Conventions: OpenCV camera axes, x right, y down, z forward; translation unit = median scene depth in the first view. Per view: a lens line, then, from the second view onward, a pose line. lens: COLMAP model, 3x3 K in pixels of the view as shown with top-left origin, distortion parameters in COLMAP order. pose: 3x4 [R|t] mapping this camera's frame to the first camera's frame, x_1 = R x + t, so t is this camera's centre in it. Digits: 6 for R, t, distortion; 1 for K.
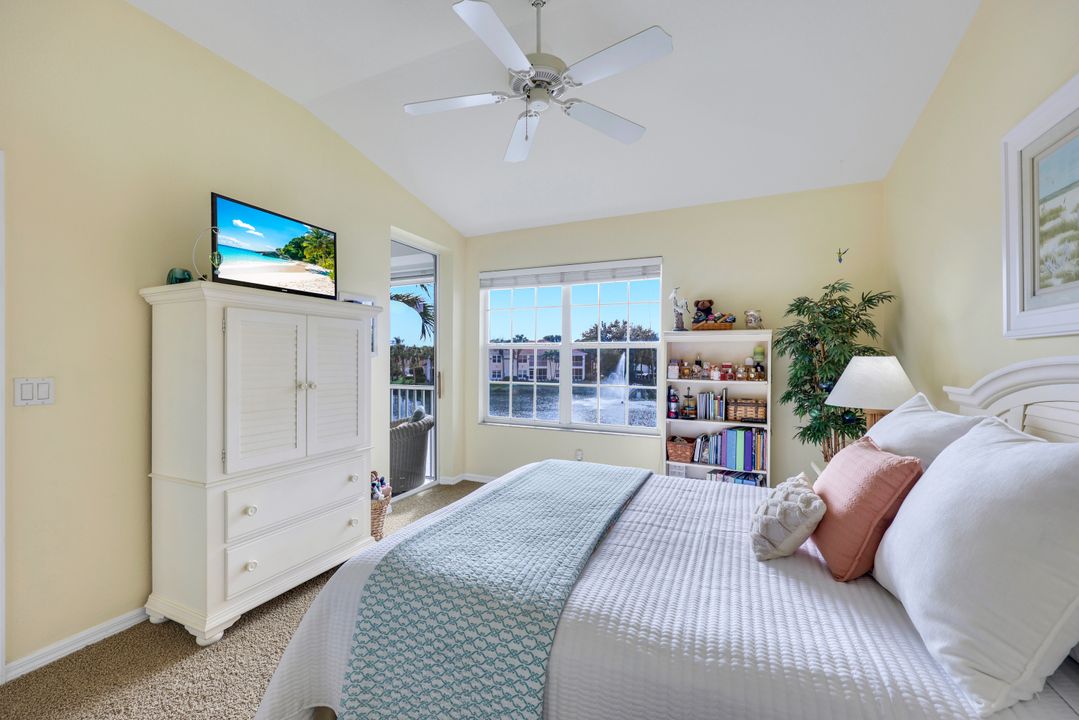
lens RADIAL K [[440.4, 0, 536.5], [0, 440.4, 360.3], [0, 0, 1]] dist [0.001252, 0.000004]
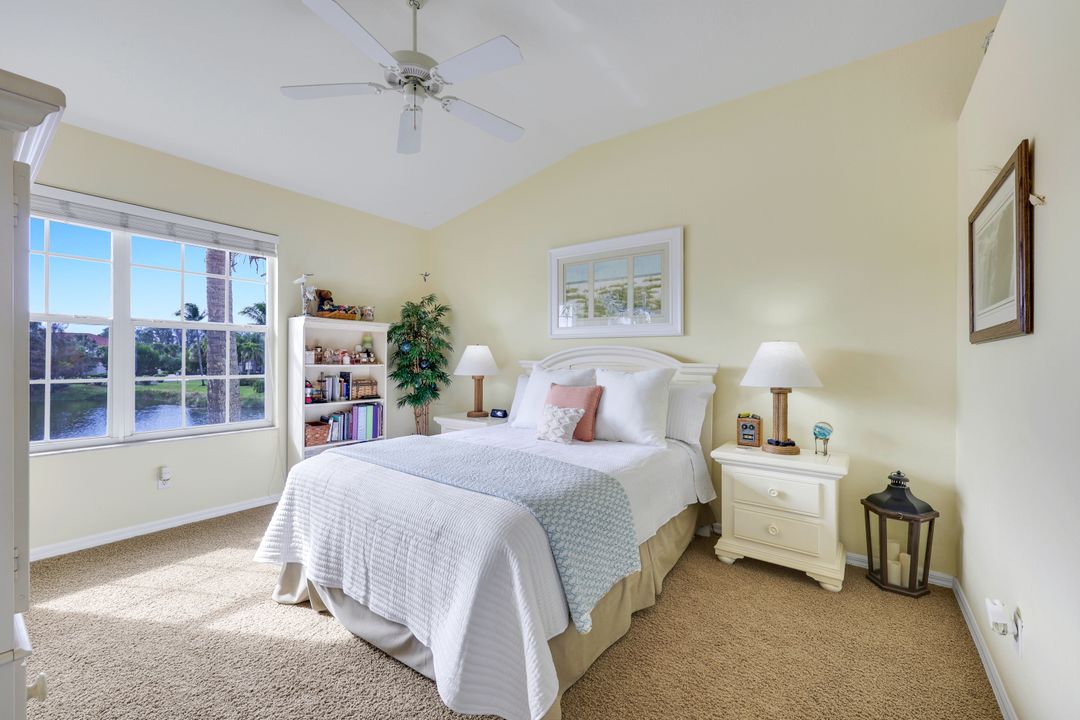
lens RADIAL K [[439.7, 0, 537.6], [0, 439.7, 360.1], [0, 0, 1]] dist [0.000317, 0.000089]
pose [[0.203188, -0.006624, 0.979117, -0.587905], [-0.004880, 0.999958, 0.007778, 0.022981], [-0.979127, -0.006358, 0.203148, 0.297657]]
